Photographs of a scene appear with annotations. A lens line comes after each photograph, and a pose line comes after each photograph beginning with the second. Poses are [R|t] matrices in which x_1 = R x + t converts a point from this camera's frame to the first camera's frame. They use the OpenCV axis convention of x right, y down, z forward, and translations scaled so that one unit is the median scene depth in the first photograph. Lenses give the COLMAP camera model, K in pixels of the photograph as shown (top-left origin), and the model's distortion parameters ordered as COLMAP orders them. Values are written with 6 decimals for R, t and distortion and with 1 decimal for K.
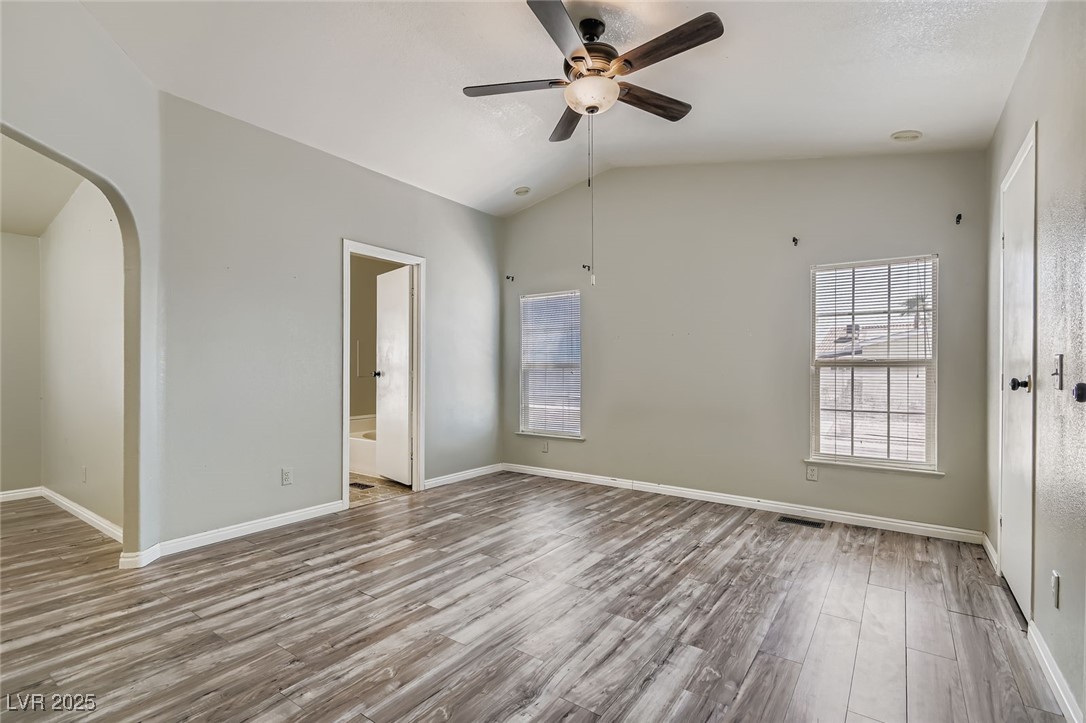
lens RADIAL K [[494.8, 0, 535.5], [0, 494.8, 367.3], [0, 0, 1]] dist [0.007353, -0.004189]
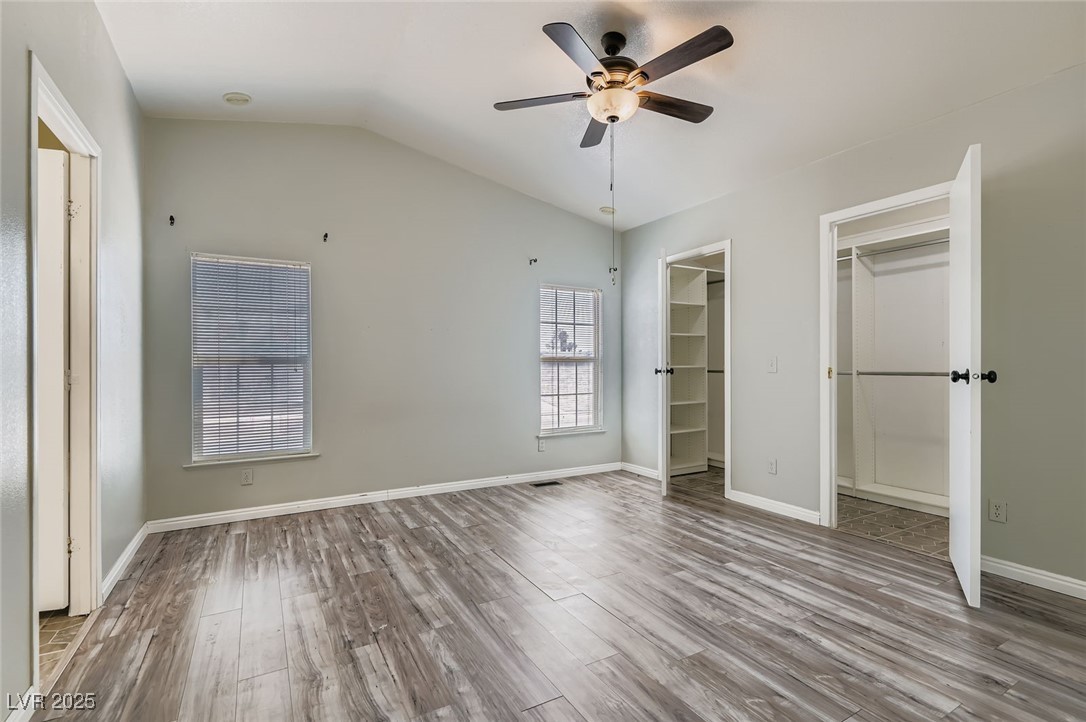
lens RADIAL K [[494.8, 0, 537.5], [0, 494.8, 357.5], [0, 0, 1]] dist [0.007353, -0.004189]
pose [[0.422665, 0.011964, 0.906207, -0.740437], [0.000133, 0.999912, -0.013263, 0.003335], [-0.906286, 0.005727, 0.422627, 0.564191]]
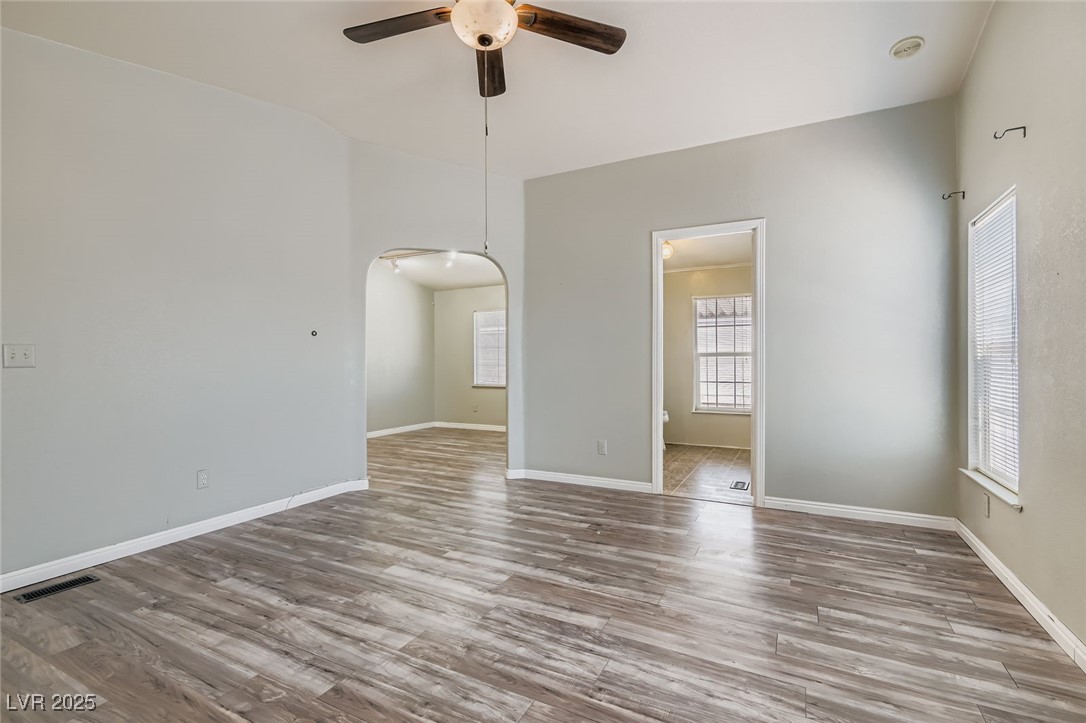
lens RADIAL K [[494.8, 0, 549.9], [0, 494.8, 365.1], [0, 0, 1]] dist [0.007353, -0.004189]
pose [[0.160183, 0.008652, -0.987049, 0.761298], [0.006844, 0.999928, 0.009876, 0.007905], [0.987064, -0.008337, 0.160112, 0.784574]]
